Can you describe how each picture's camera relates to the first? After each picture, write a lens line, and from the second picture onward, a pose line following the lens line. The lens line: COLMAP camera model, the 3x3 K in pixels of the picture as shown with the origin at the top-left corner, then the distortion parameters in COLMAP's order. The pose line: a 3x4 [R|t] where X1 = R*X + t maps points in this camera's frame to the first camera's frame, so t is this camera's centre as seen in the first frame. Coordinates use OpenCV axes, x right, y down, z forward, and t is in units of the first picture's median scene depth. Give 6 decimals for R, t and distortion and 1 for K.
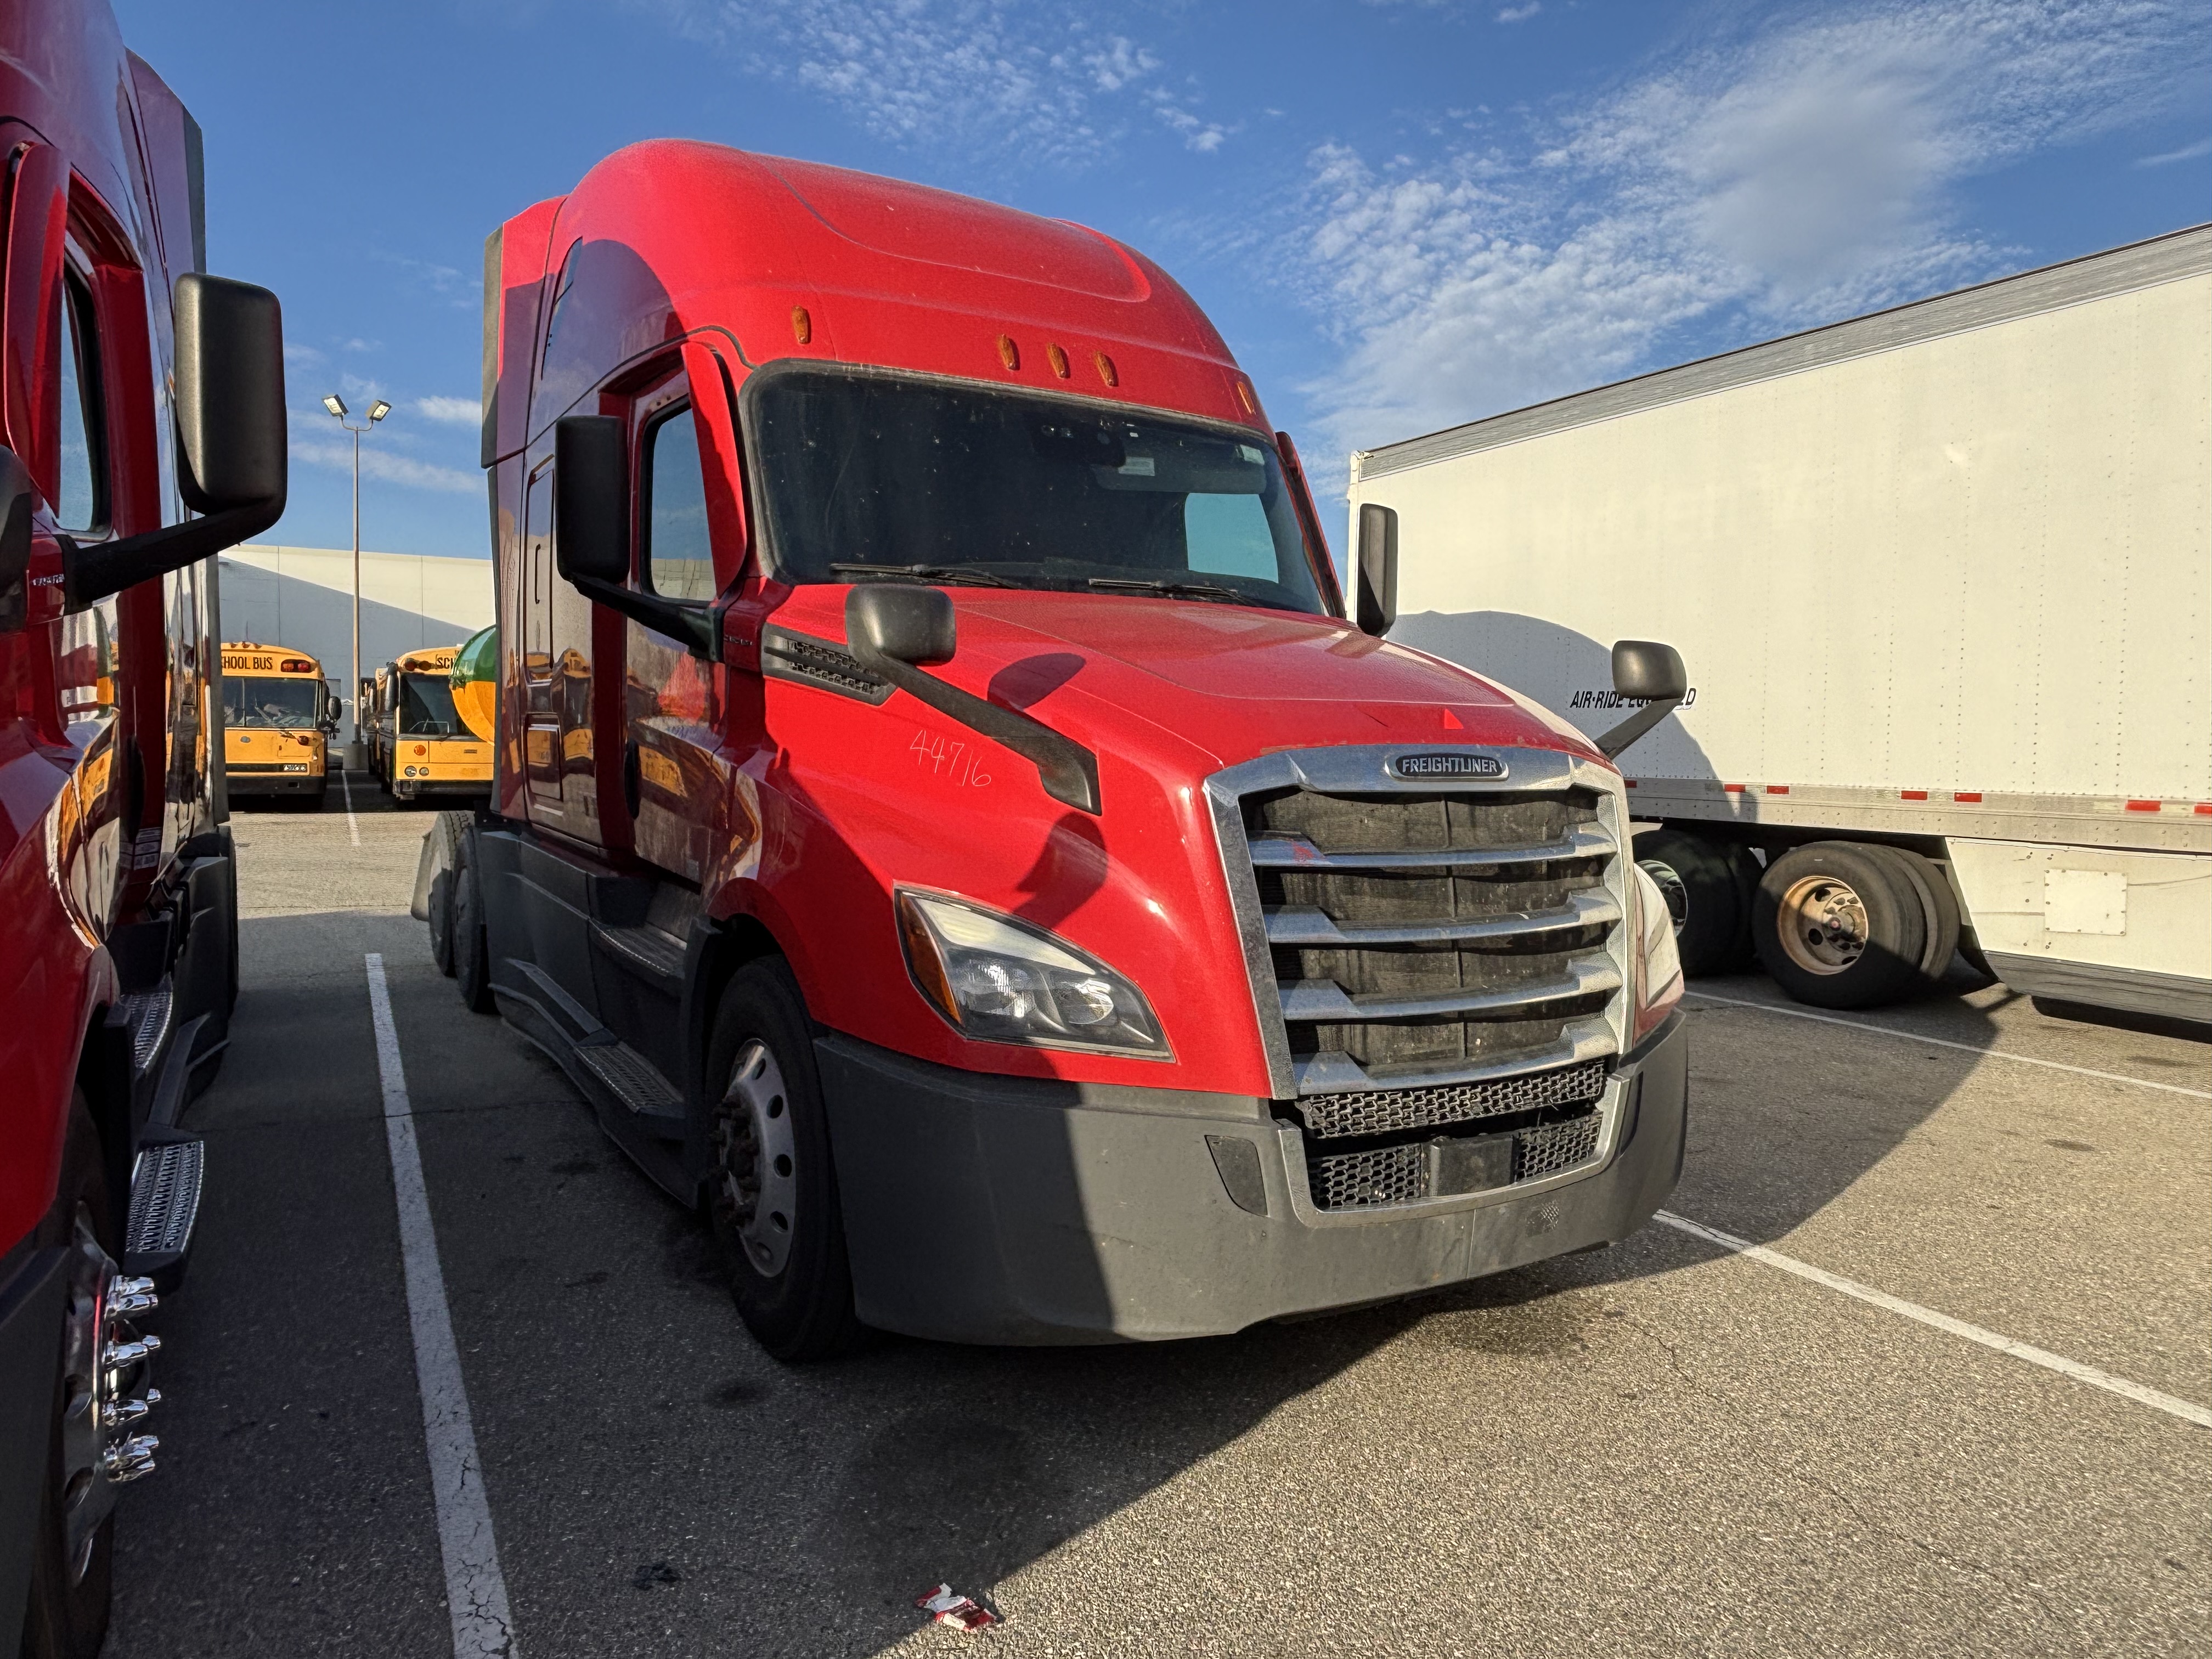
lens RADIAL K [[1469.6, 0, 1095.8], [0, 1469.6, 817.9], [0, 0, 1]] dist [0.033472, -0.038241]
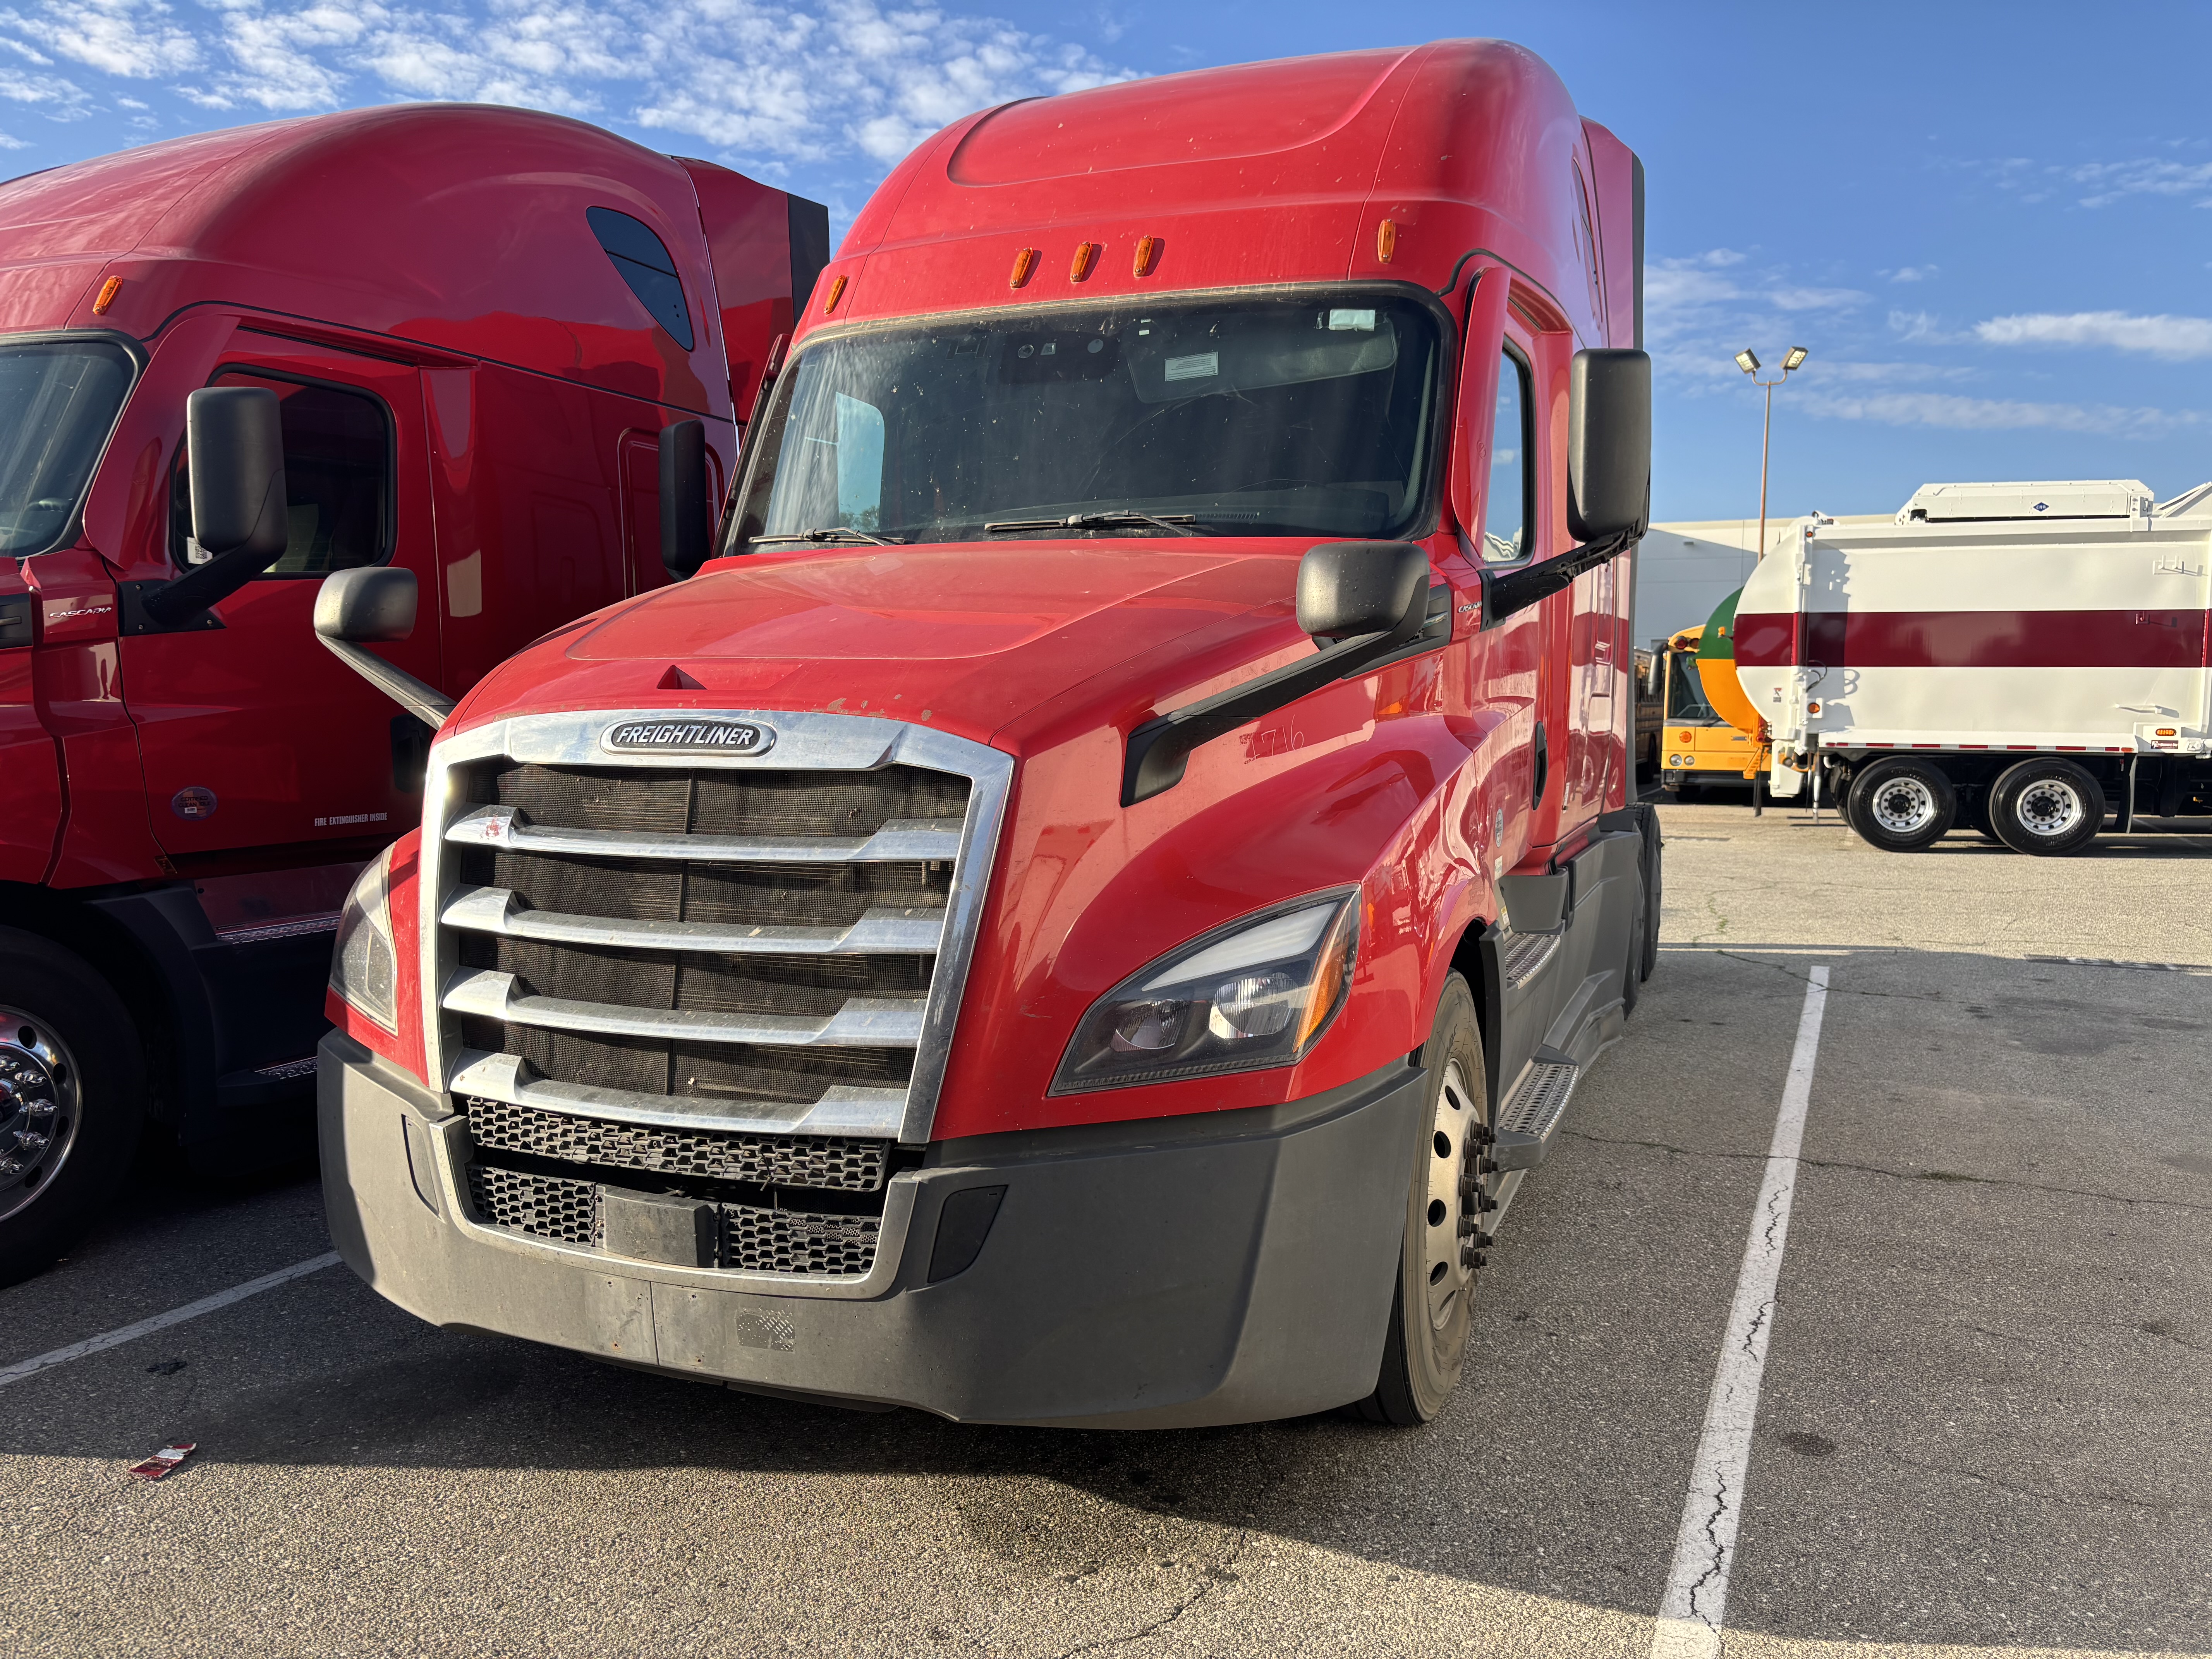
lens RADIAL K [[1681.5, 0, 1106.9], [0, 1681.5, 845.6], [0, 0, 1]] dist [0.023982, -0.004503]
pose [[0.608732, 0.049318, -0.791842, 0.909322], [-0.035625, 0.998759, 0.034818, -0.012858], [0.792576, 0.007015, 0.609733, 0.506052]]
